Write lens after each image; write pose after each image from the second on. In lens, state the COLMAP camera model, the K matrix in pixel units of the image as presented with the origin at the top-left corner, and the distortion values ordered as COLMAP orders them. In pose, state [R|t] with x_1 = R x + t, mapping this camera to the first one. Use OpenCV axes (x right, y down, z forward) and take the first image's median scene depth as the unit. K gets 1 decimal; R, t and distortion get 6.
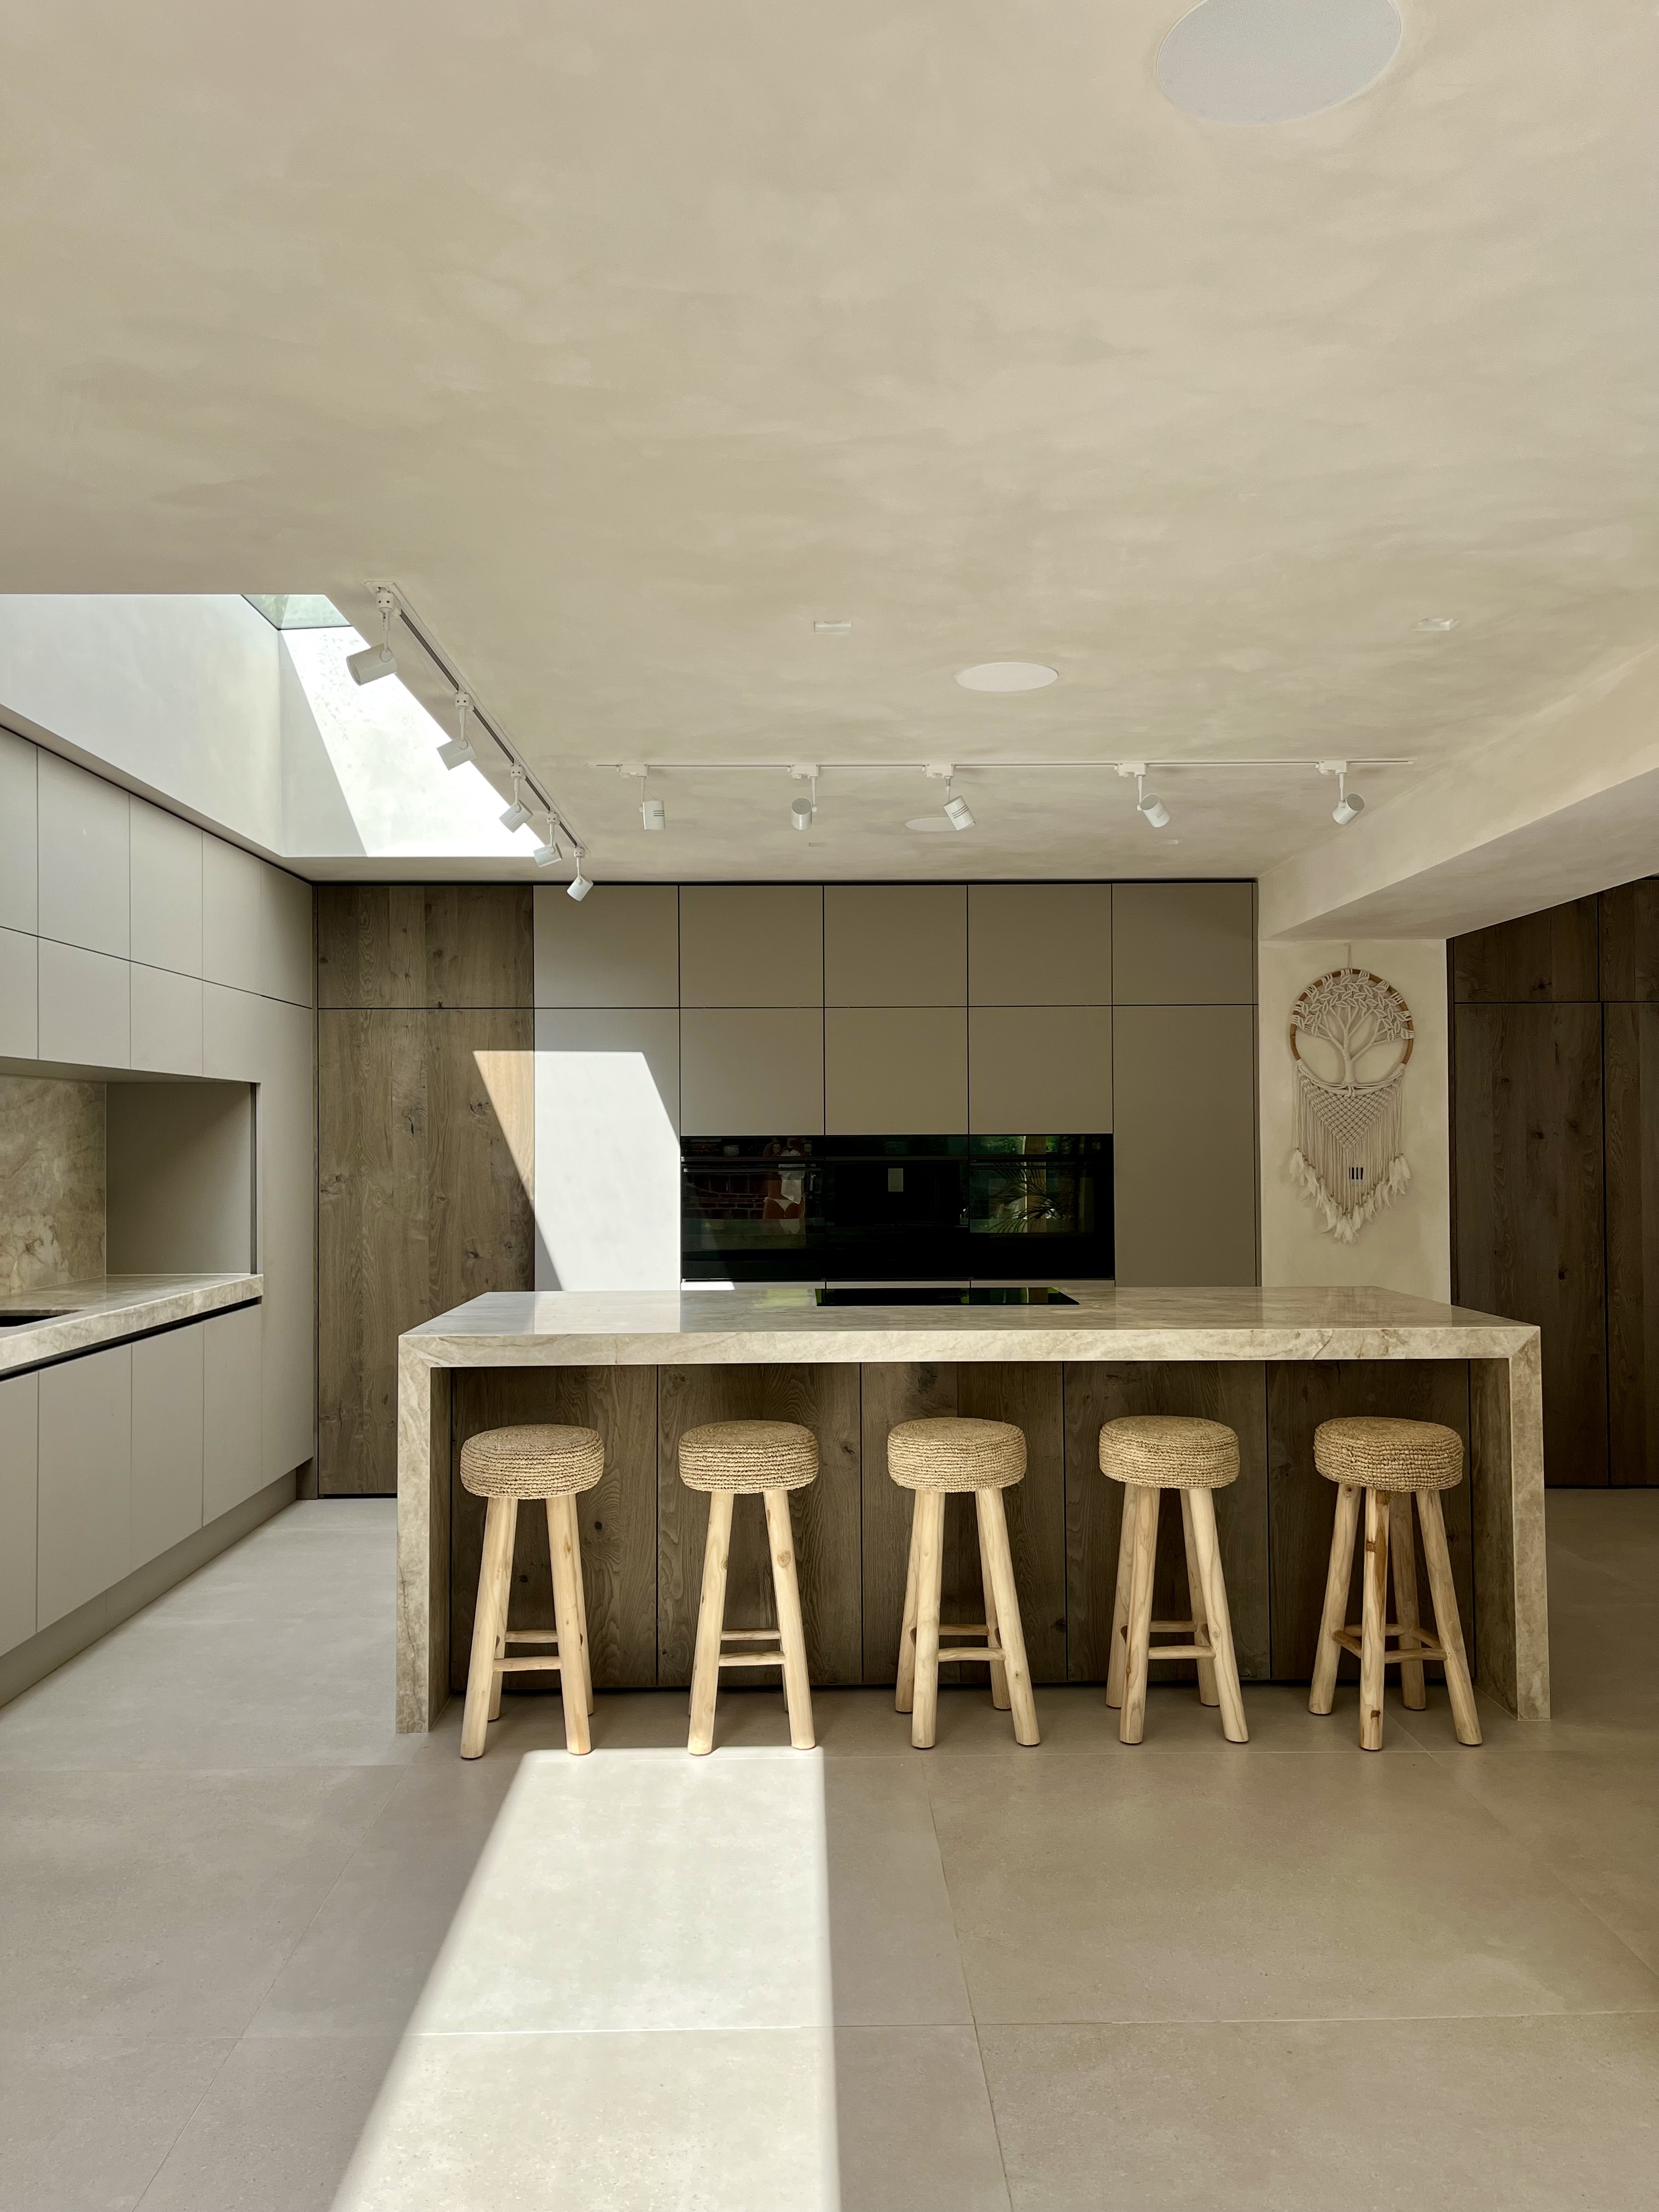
lens RADIAL K [[1676.4, 0, 828.2], [0, 1676.4, 1107.8], [0, 0, 1]] dist [0.055882, -0.064610]
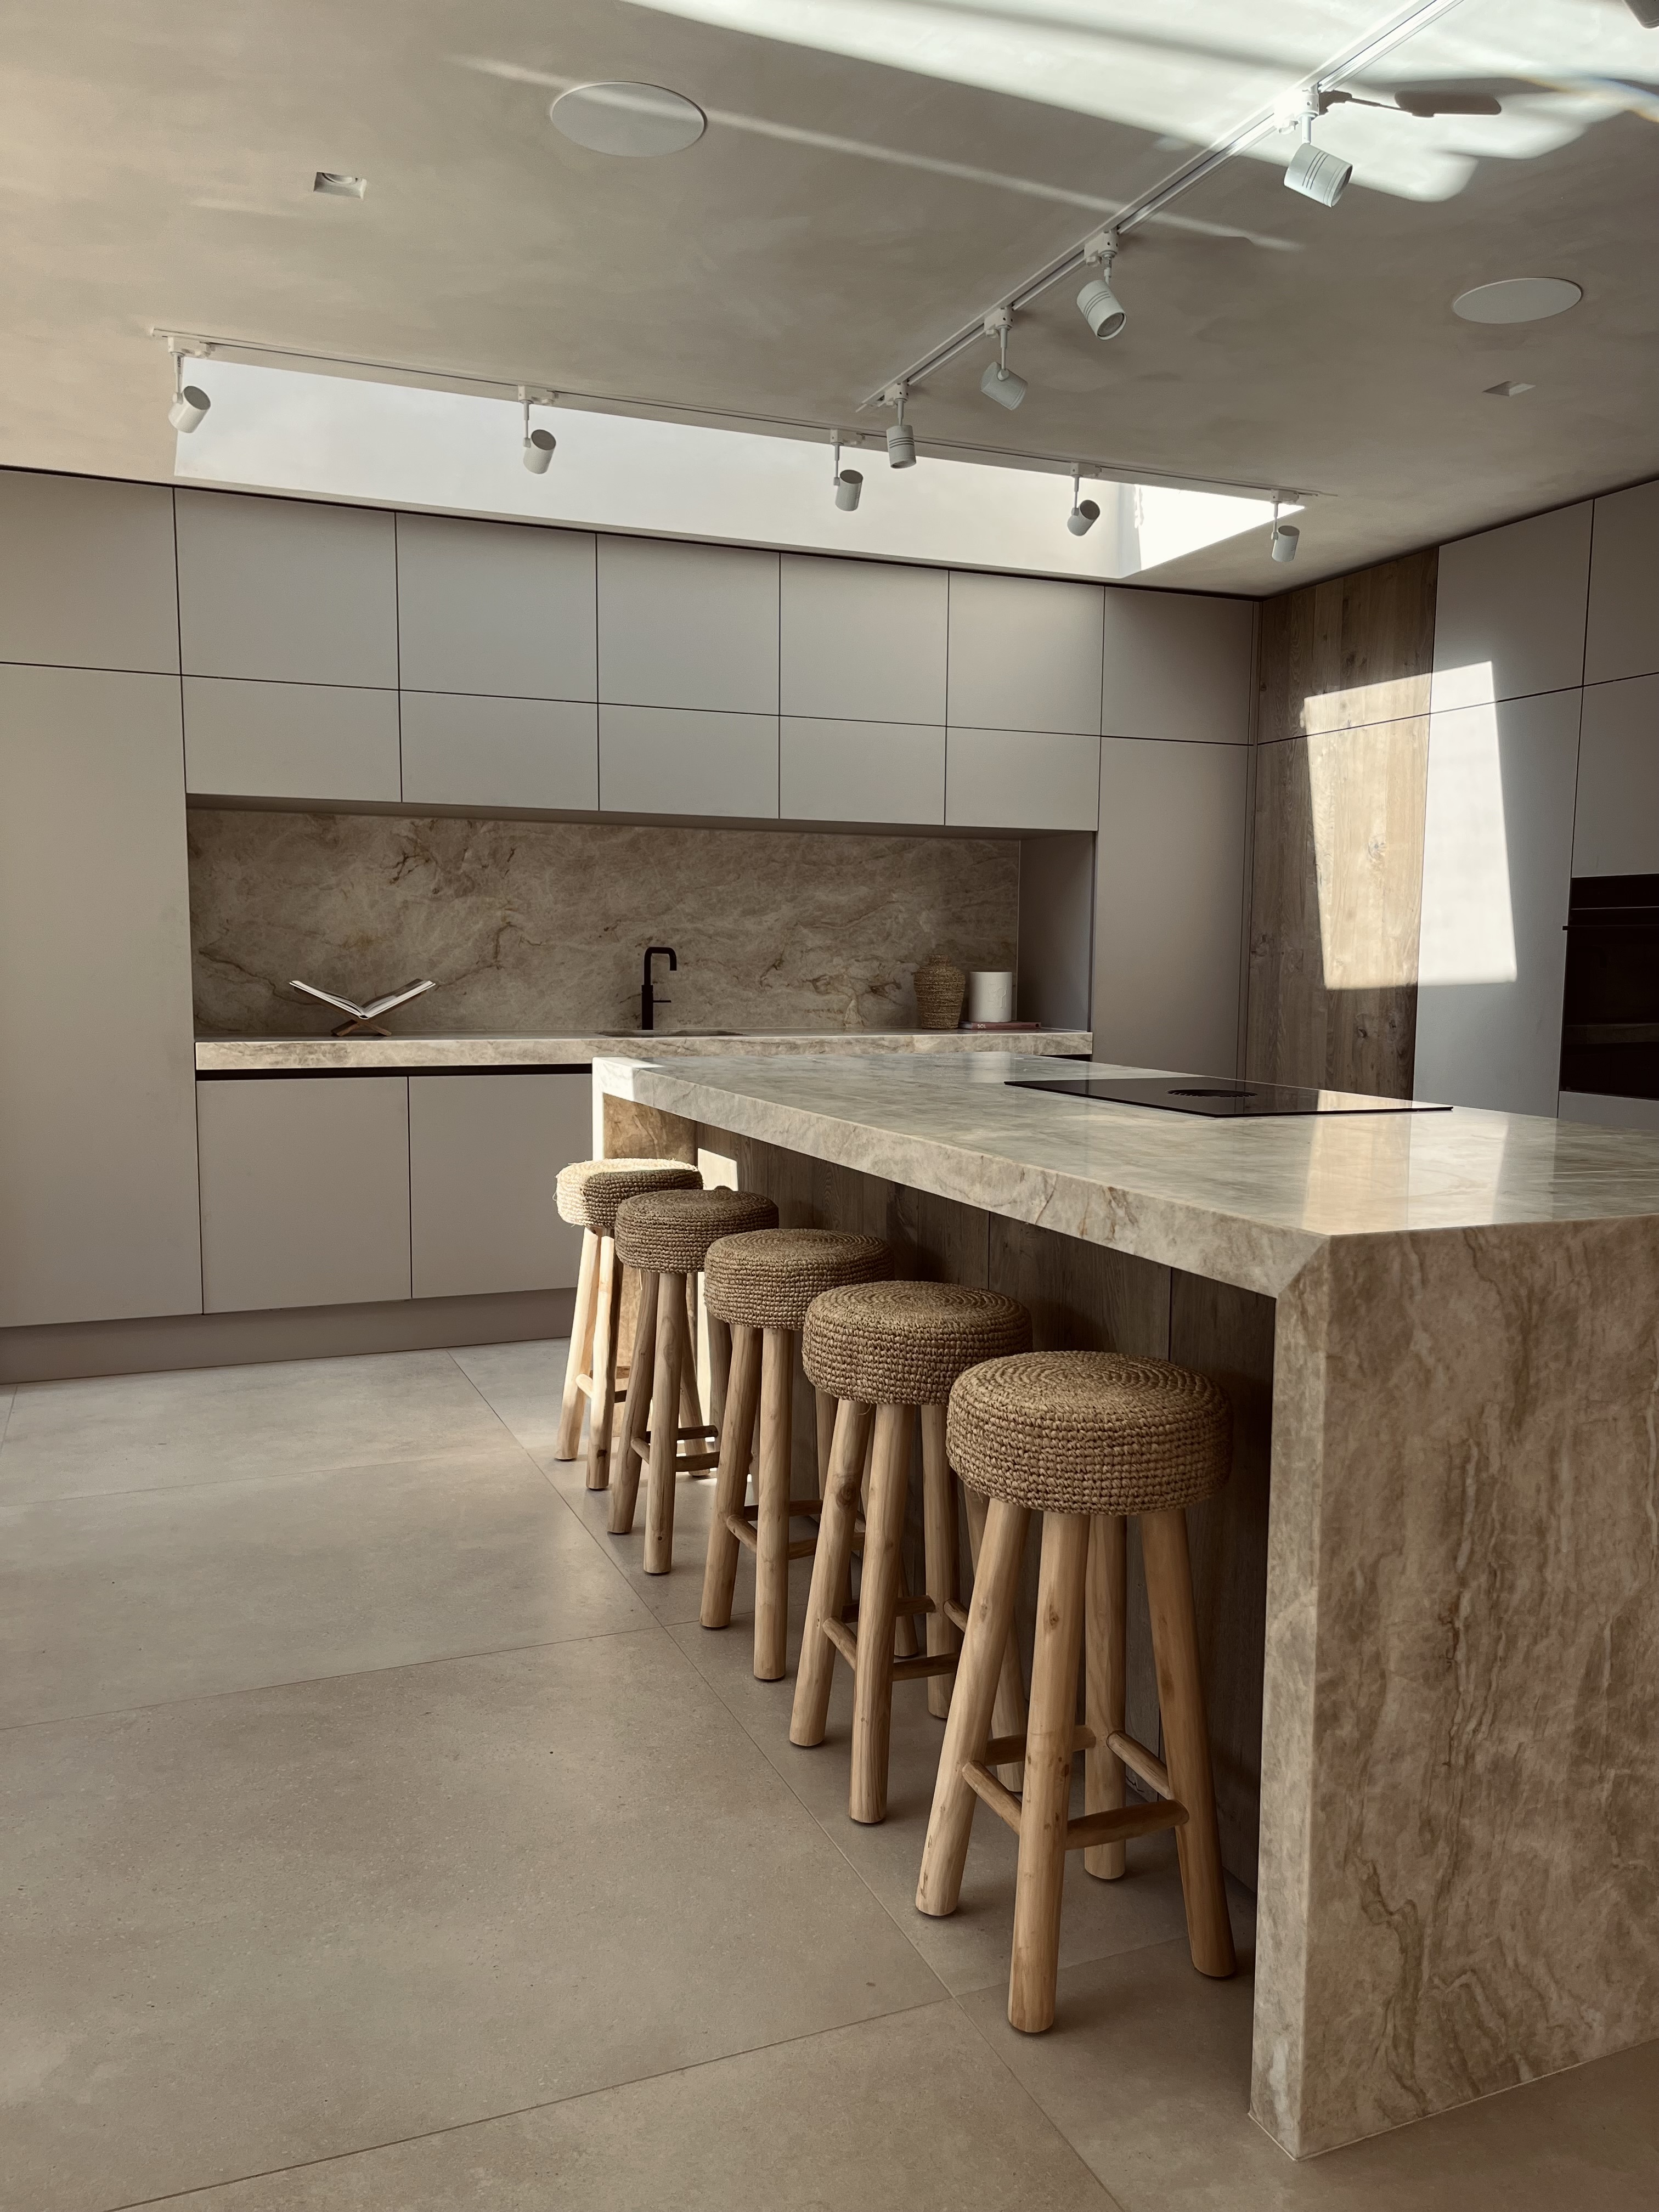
lens RADIAL K [[1676.4, 0, 839.2], [0, 1676.4, 1129.4], [0, 0, 1]] dist [0.055882, -0.064610]
pose [[0.369038, 0.107565, -0.923169, 0.456582], [0.006649, 0.992949, 0.118353, 0.035441], [0.929390, -0.049815, 0.365721, 0.463764]]
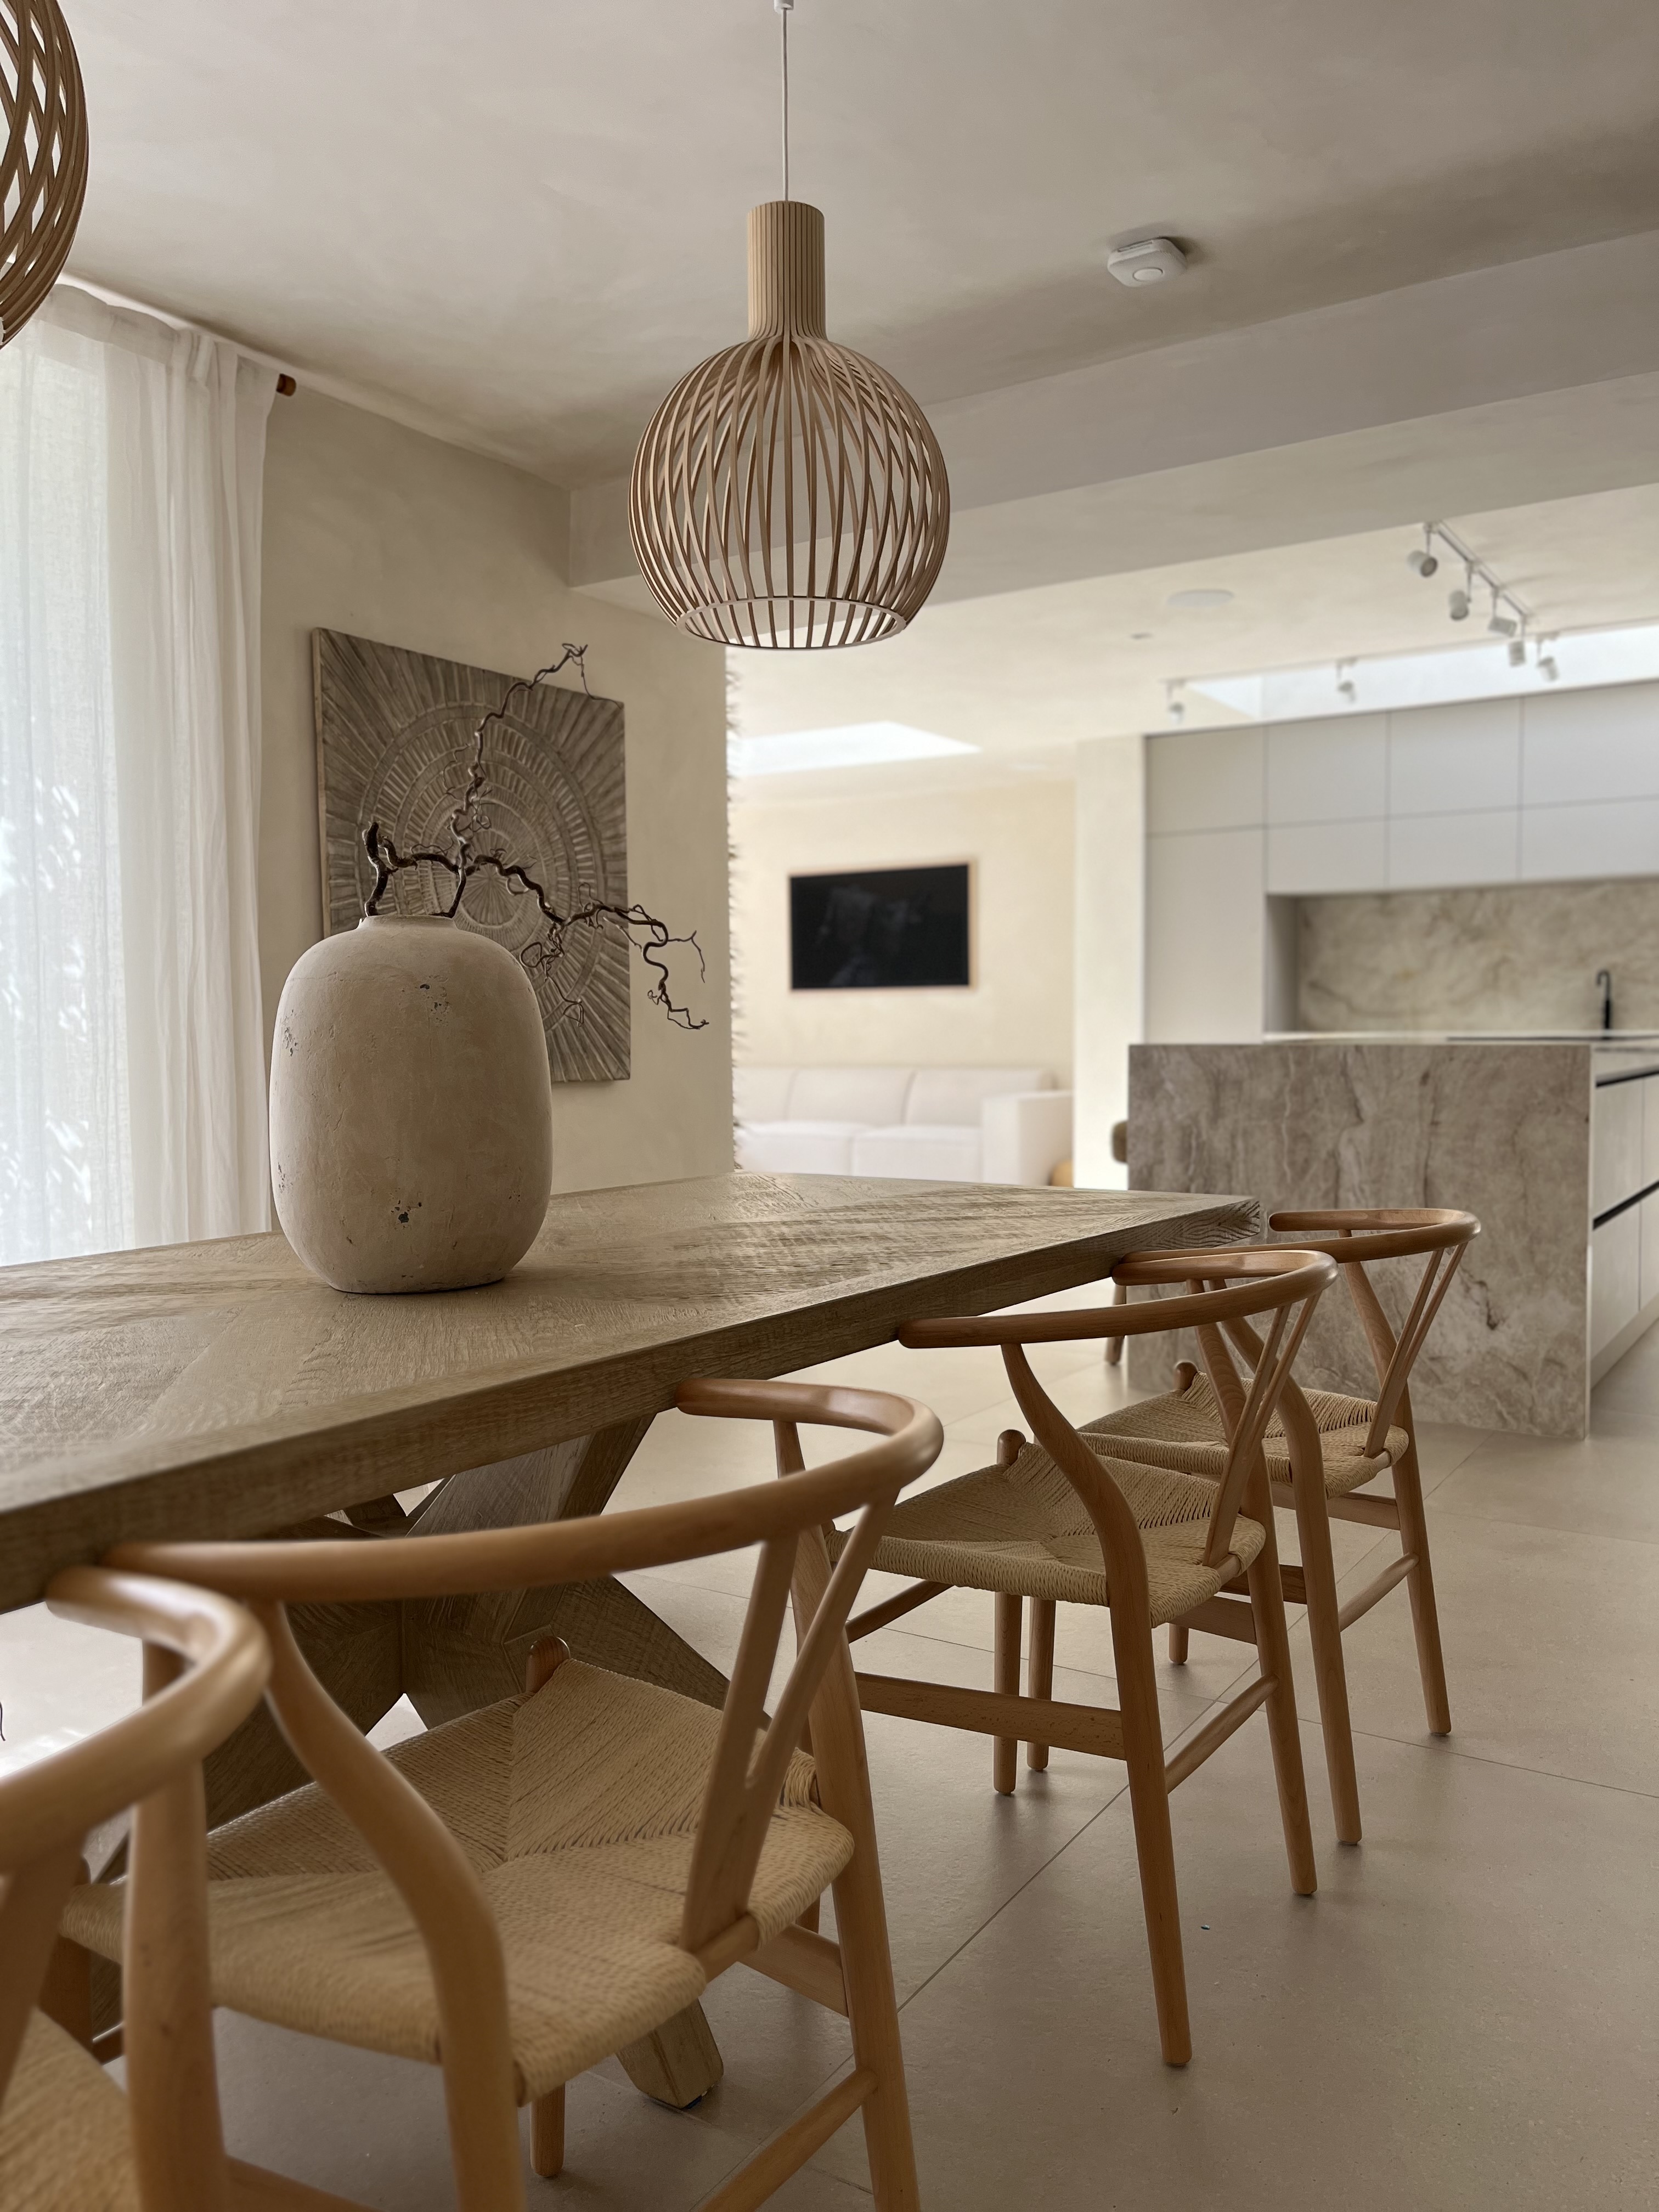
lens RADIAL K [[1676.4, 0, 832.9], [0, 1676.4, 1115.3], [0, 0, 1]] dist [0.055882, -0.064610]
pose [[-0.560475, 0.054836, -0.826354, 0.901133], [0.026435, 0.998482, 0.048329, 0.072781], [0.827749, 0.005243, -0.561074, 0.904555]]
